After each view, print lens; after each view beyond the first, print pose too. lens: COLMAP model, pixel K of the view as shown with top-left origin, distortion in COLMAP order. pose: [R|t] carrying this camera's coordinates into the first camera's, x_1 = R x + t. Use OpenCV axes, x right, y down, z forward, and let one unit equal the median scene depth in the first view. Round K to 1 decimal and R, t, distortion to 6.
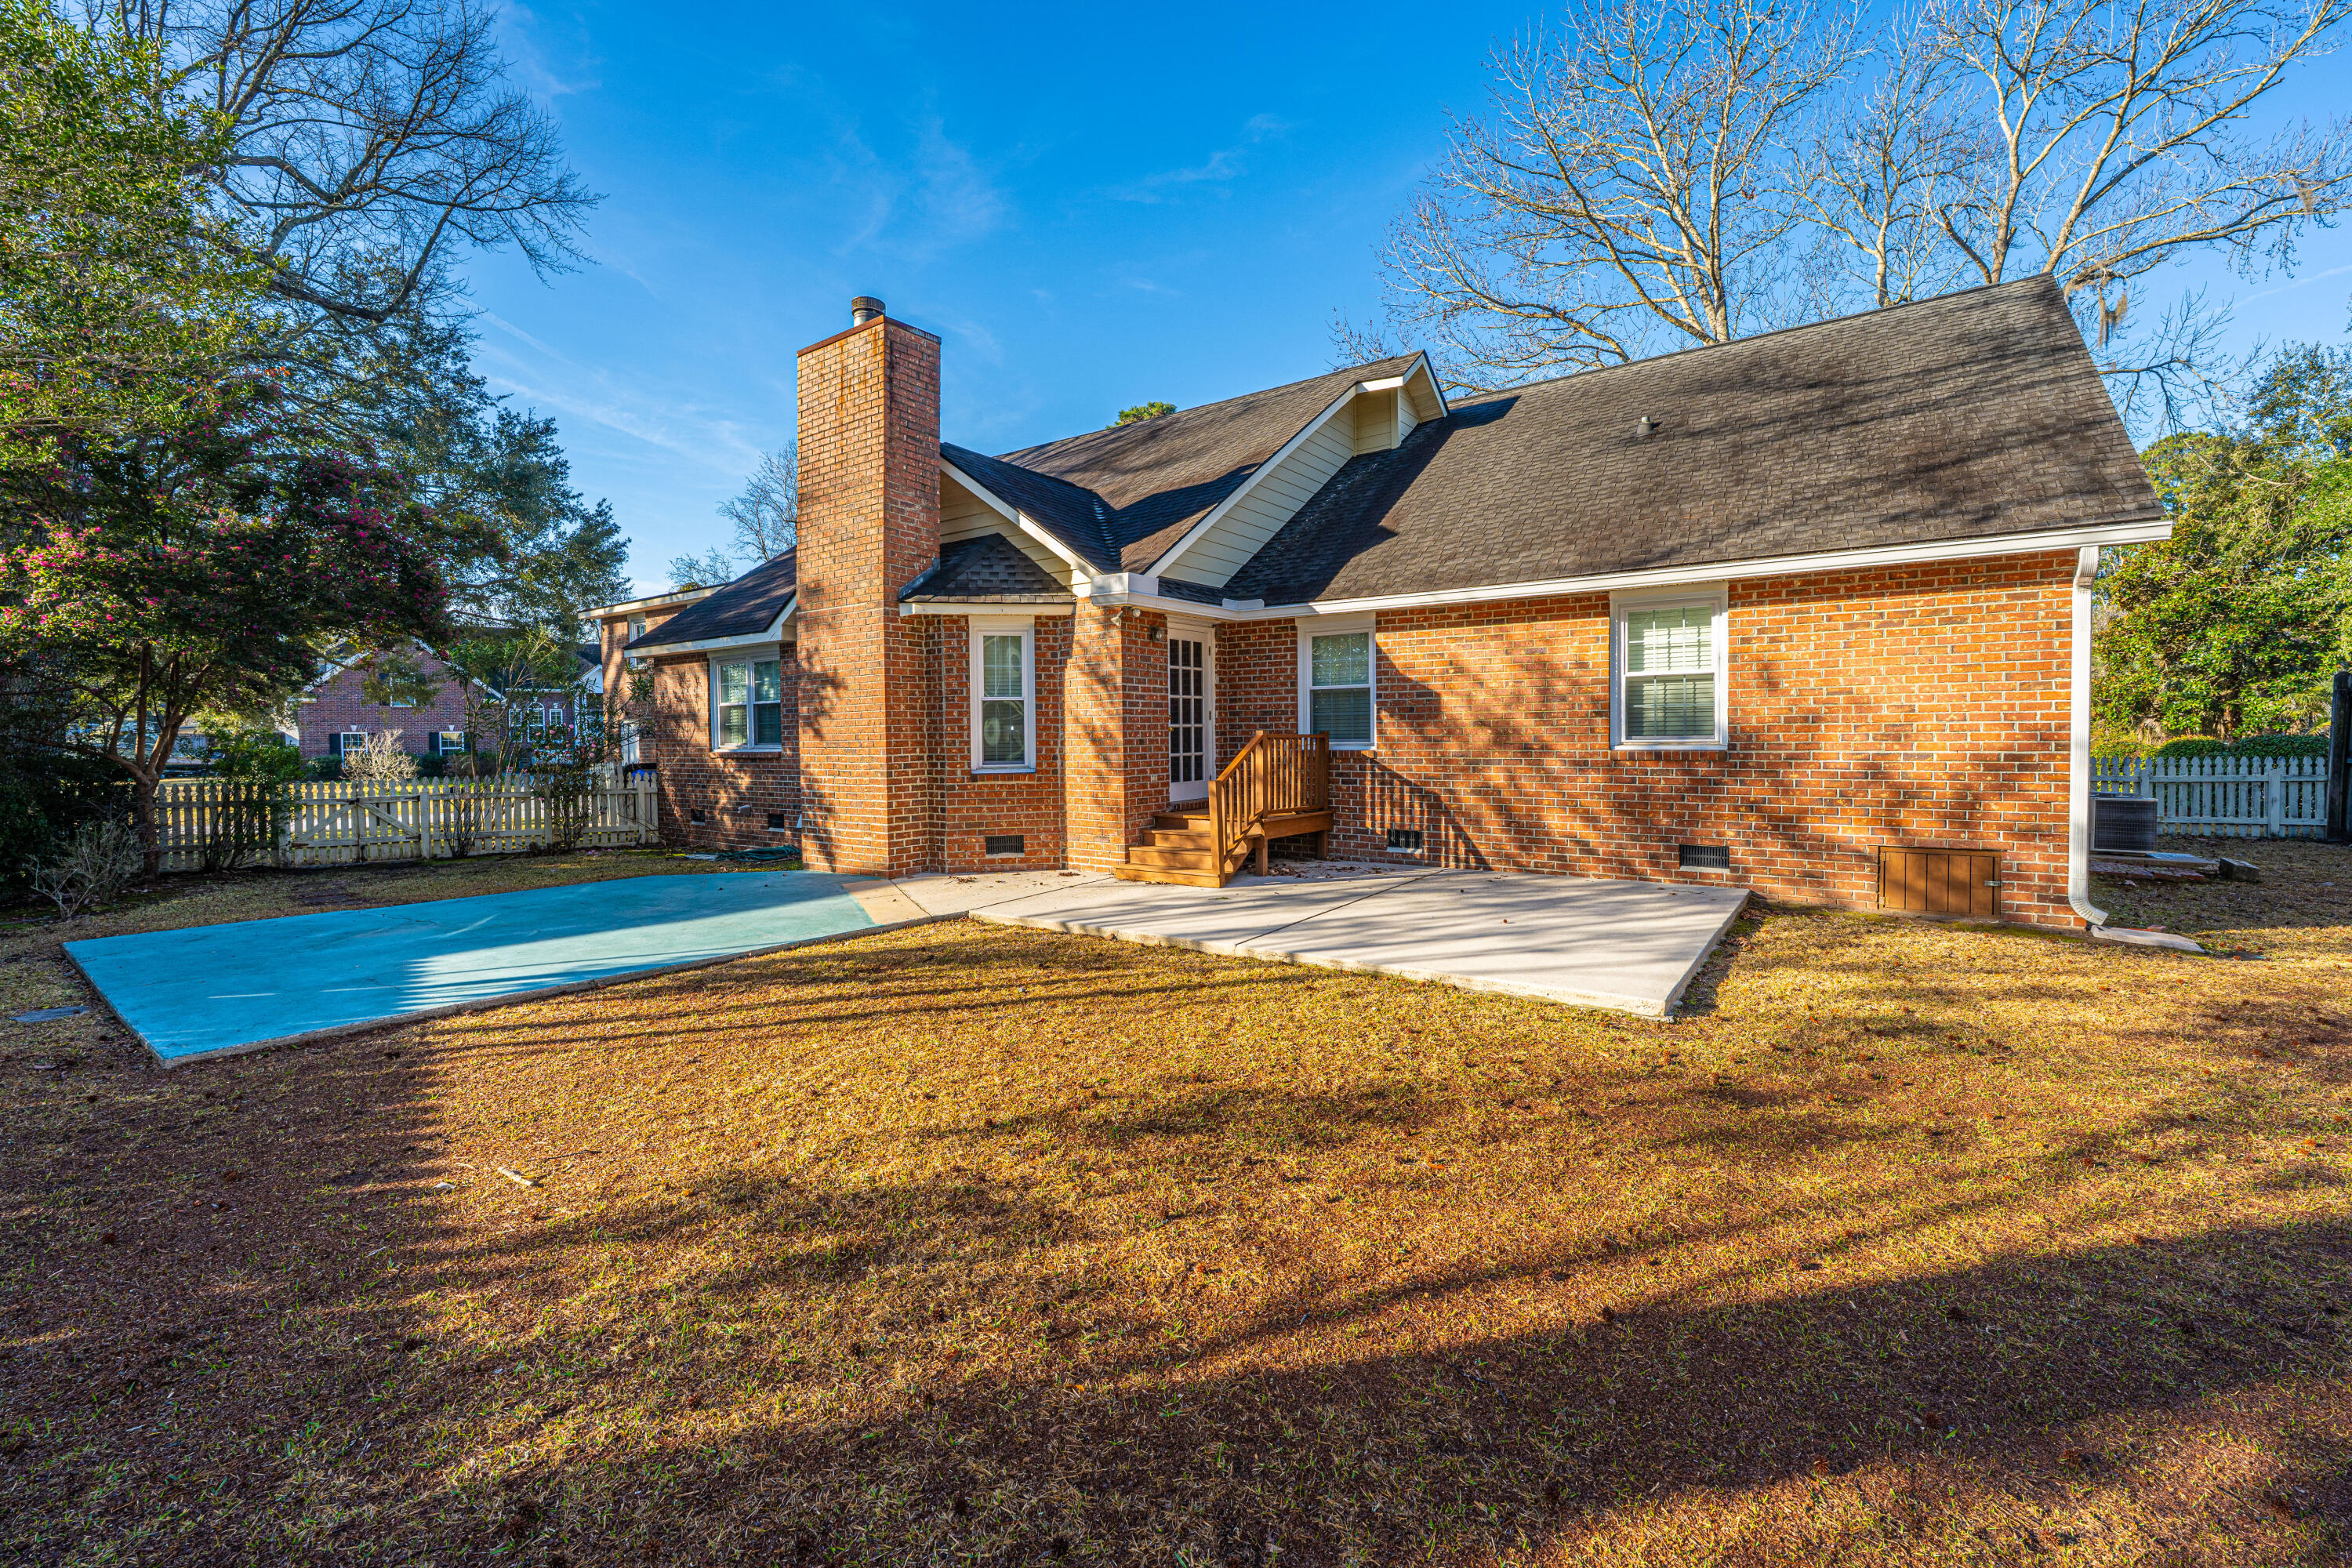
lens RADIAL K [[932.2, 0, 1201.3], [0, 932.2, 806.5], [0, 0, 1]] dist [-0.002739, 0.000455]
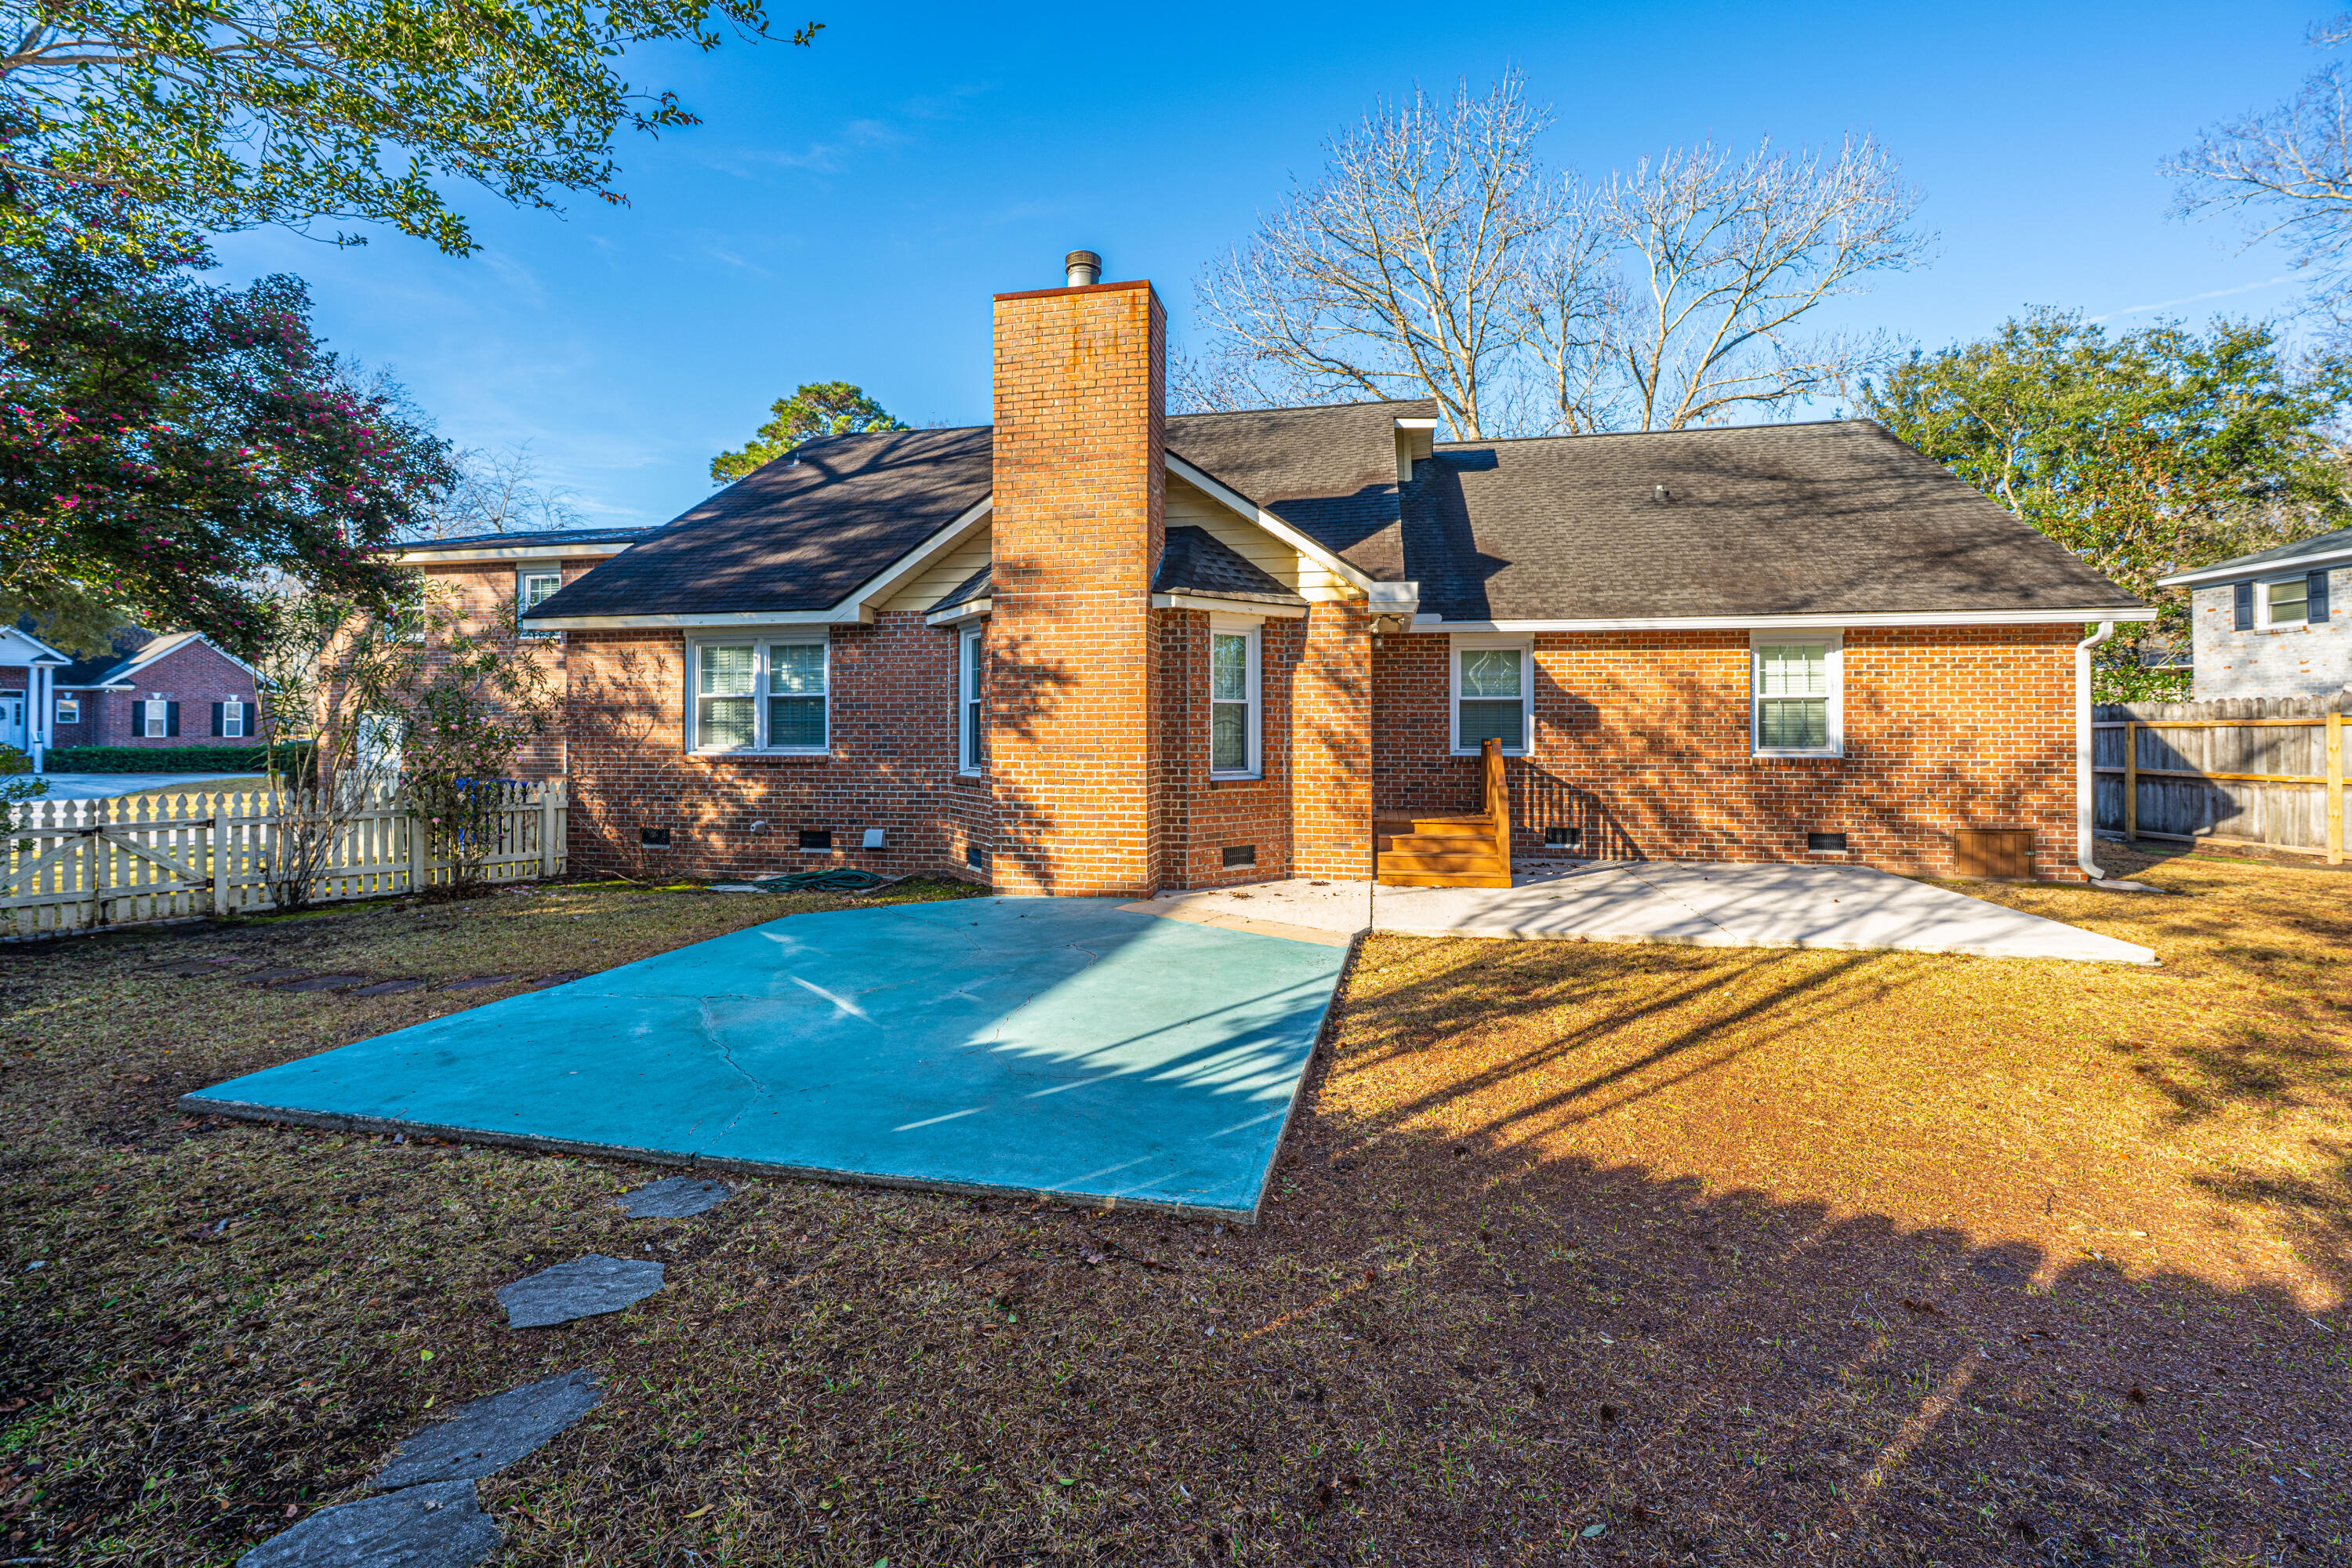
lens RADIAL K [[932.2, 0, 1117.2], [0, 932.2, 741.6], [0, 0, 1]] dist [-0.002739, 0.000455]
pose [[0.915396, 0.009364, 0.402446, -0.742290], [0.019992, 0.997438, -0.068680, -0.011970], [-0.402058, 0.070915, 0.912864, 0.198050]]
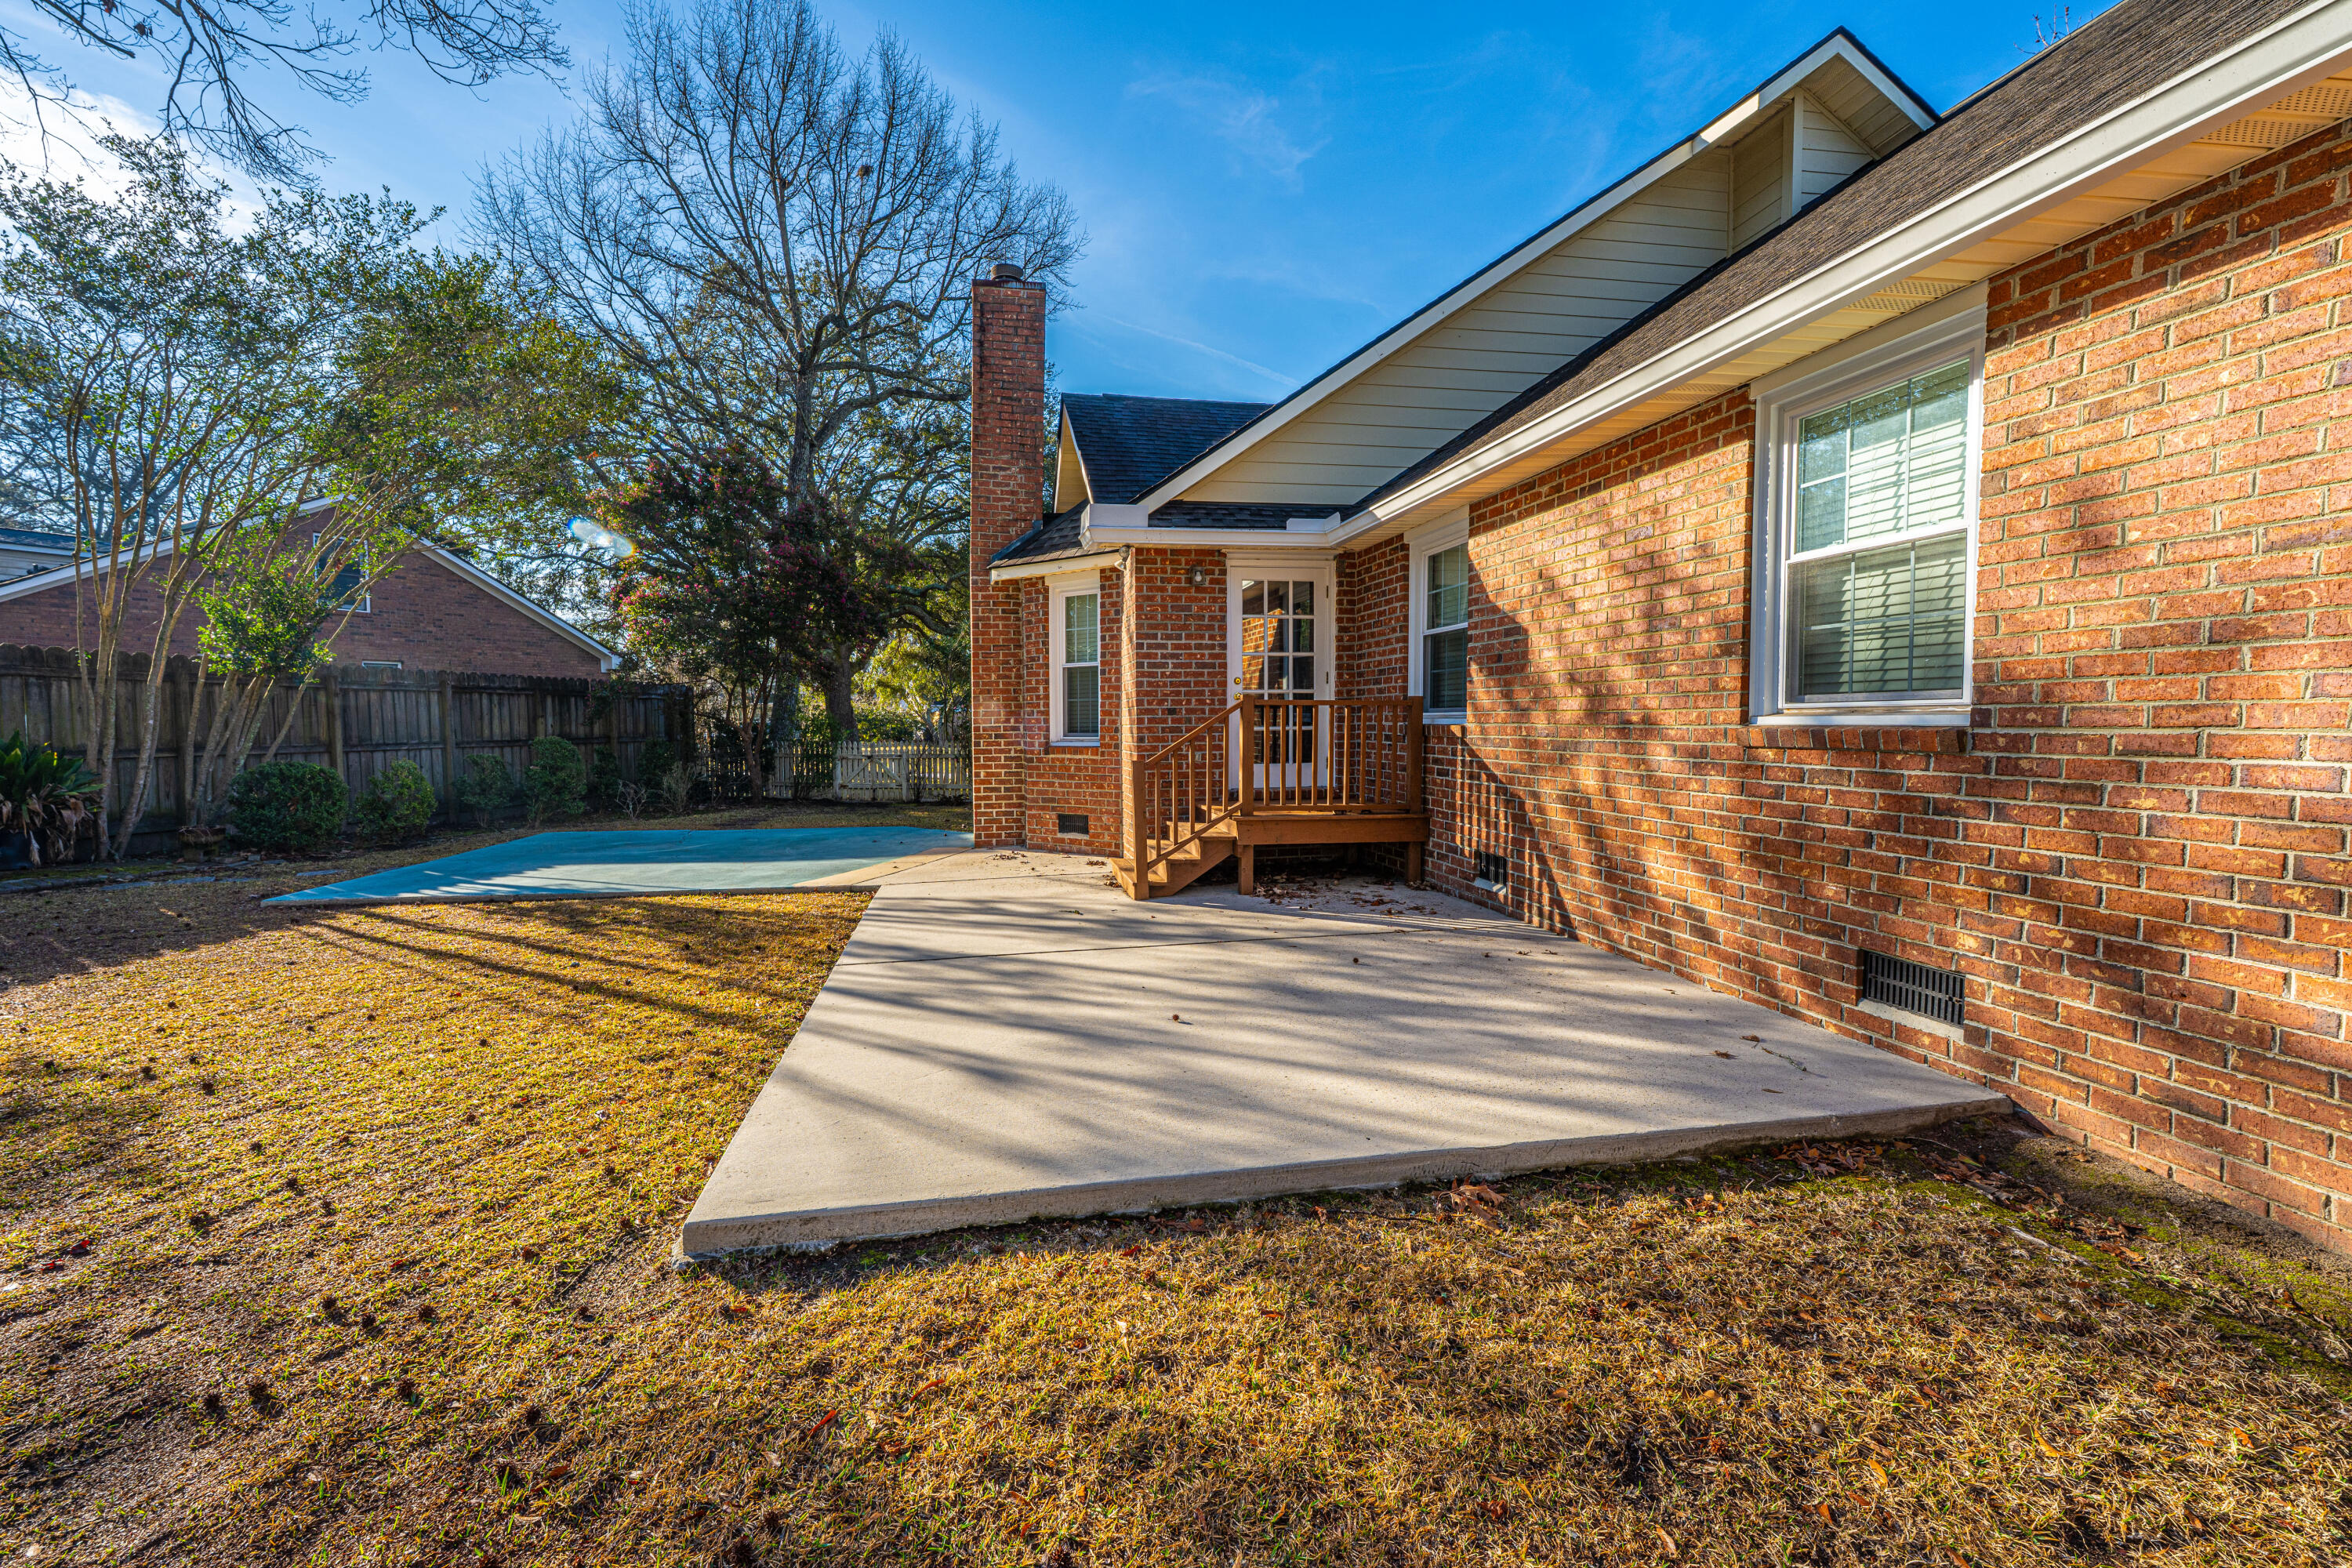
lens RADIAL K [[932.2, 0, 1170.7], [0, 932.2, 812.2], [0, 0, 1]] dist [-0.002739, 0.000455]
pose [[0.717258, 0.074158, -0.692850, 0.510887], [-0.054517, 0.997245, 0.050301, -0.023185], [0.694672, 0.001694, 0.719325, 0.418196]]
